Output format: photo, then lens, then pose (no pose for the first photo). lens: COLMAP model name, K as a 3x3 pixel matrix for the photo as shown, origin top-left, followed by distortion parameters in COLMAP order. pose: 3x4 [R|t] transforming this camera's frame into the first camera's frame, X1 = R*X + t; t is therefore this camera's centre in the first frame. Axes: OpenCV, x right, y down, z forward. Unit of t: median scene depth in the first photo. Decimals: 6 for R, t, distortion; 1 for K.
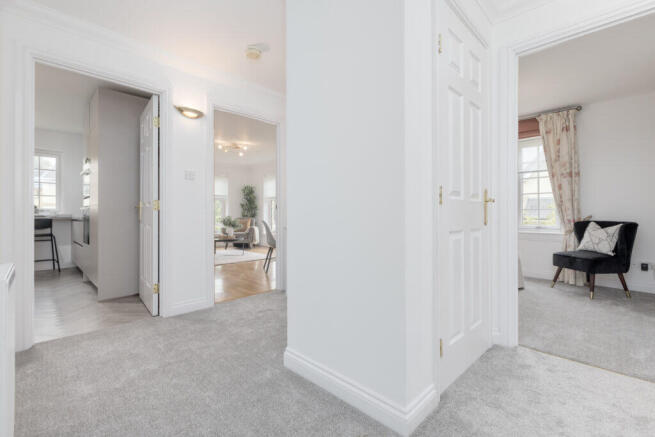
lens RADIAL K [[291.8, 0, 328.7], [0, 291.8, 211.4], [0, 0, 1]] dist [0.004190, -0.000042]
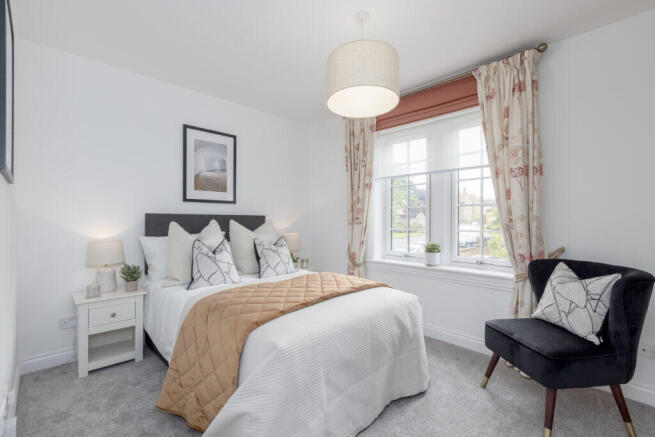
lens RADIAL K [[291.8, 0, 324.8], [0, 291.8, 217.6], [0, 0, 1]] dist [0.004190, -0.000042]
pose [[0.999604, 0.001116, -0.028108, 0.471006], [-0.000974, 0.999987, 0.005051, -0.042593], [0.028114, -0.005021, 0.999592, 0.449461]]
